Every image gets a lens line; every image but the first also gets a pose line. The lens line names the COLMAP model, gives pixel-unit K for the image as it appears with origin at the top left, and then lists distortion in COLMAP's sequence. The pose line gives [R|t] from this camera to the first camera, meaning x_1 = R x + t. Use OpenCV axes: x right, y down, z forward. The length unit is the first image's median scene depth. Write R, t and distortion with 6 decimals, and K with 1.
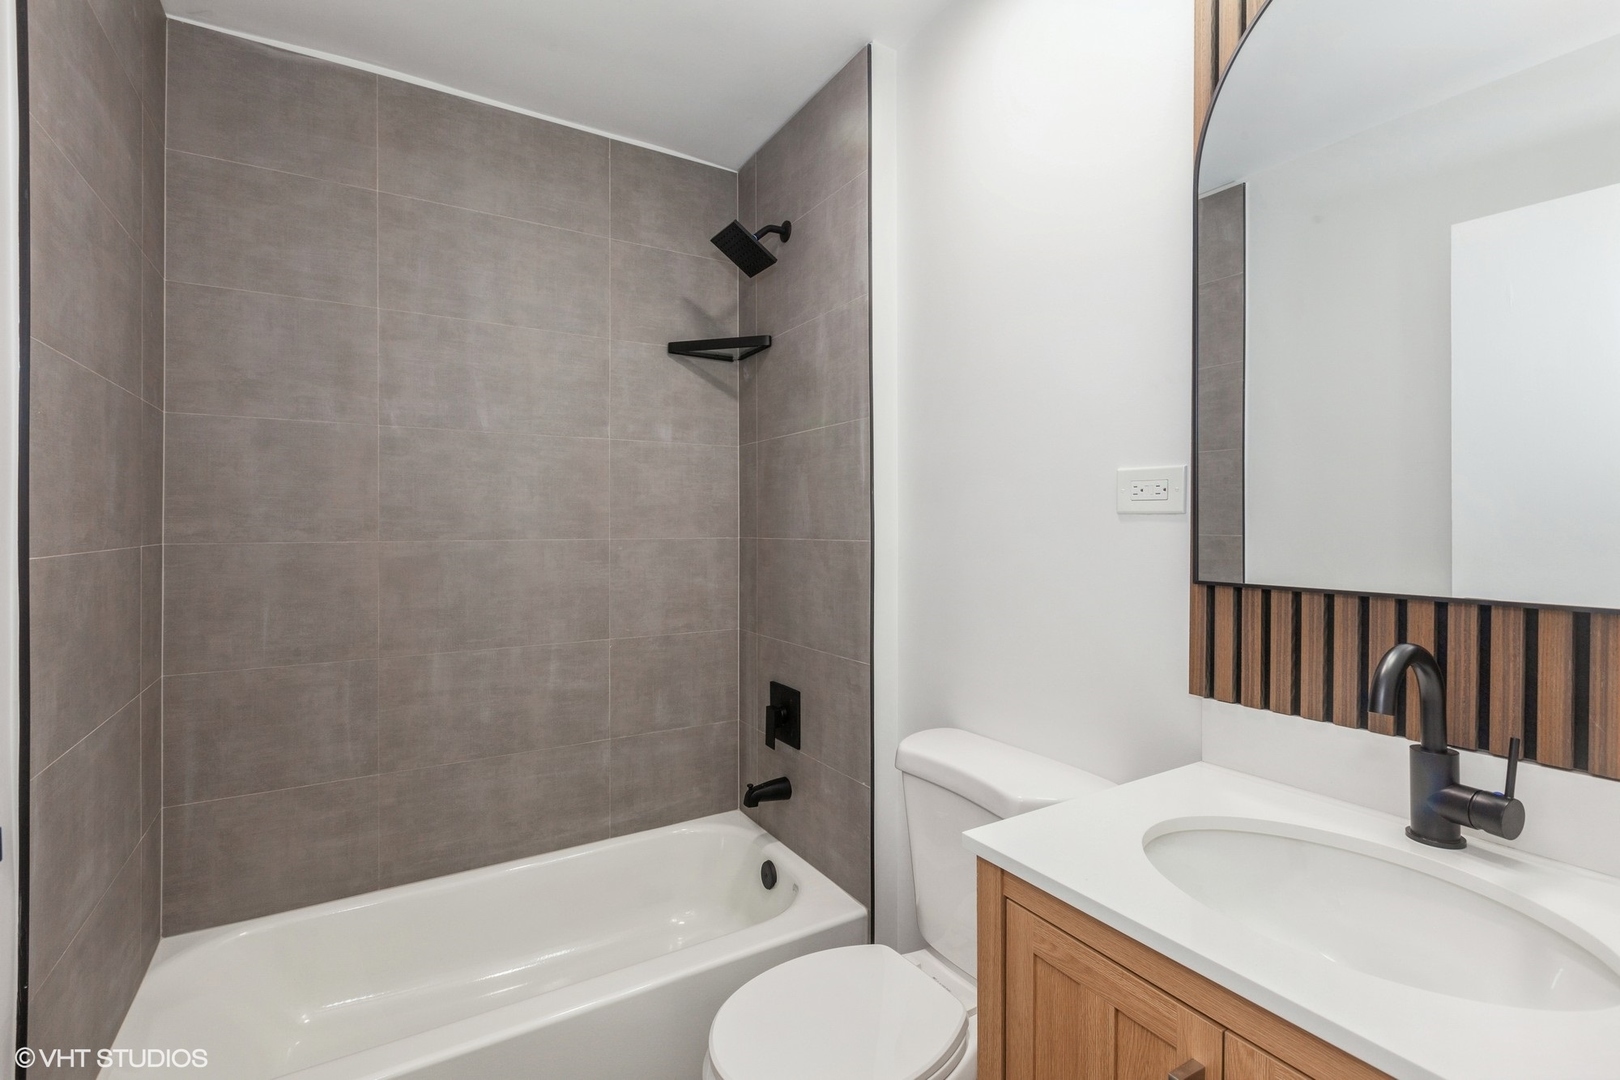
lens RADIAL K [[730.8, 0, 803.5], [0, 730.8, 527.2], [0, 0, 1]] dist [-0.002517, -0.000247]
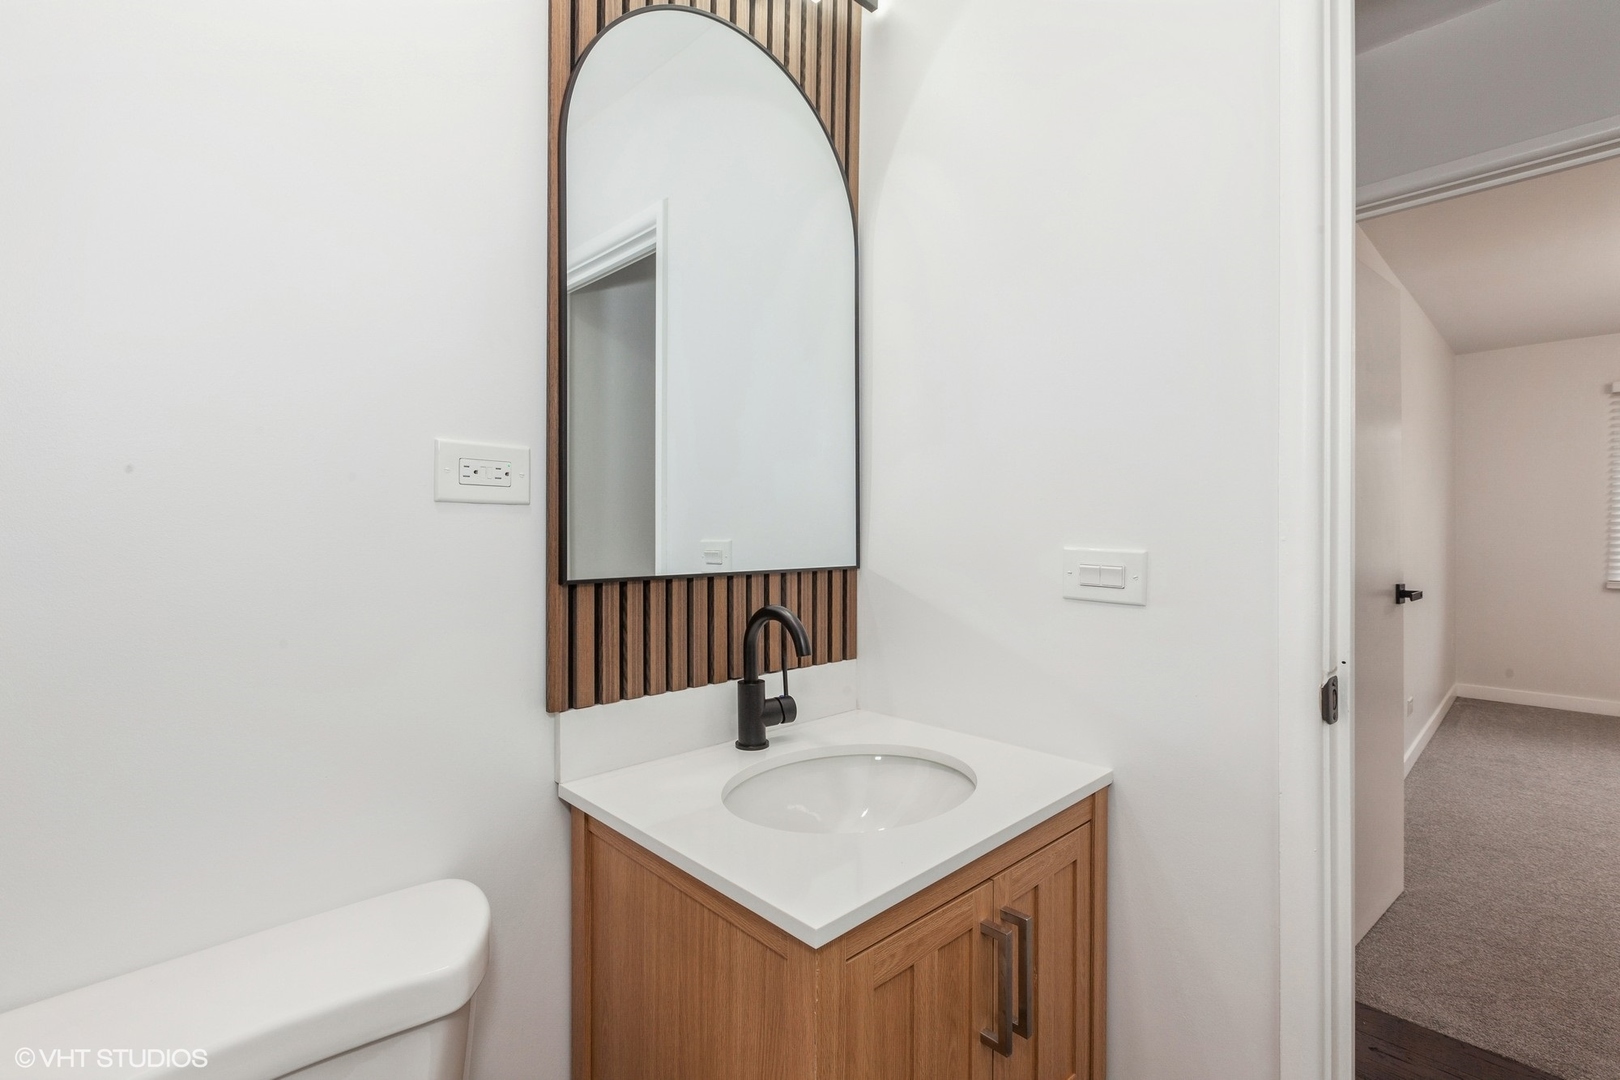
lens RADIAL K [[730.8, 0, 803.5], [0, 730.8, 527.2], [0, 0, 1]] dist [-0.002517, -0.000247]
pose [[-0.216888, -0.000314, 0.976197, -0.445907], [0.002542, 0.999996, 0.000886, 0.009195], [-0.976193, 0.002673, -0.216886, 1.042158]]
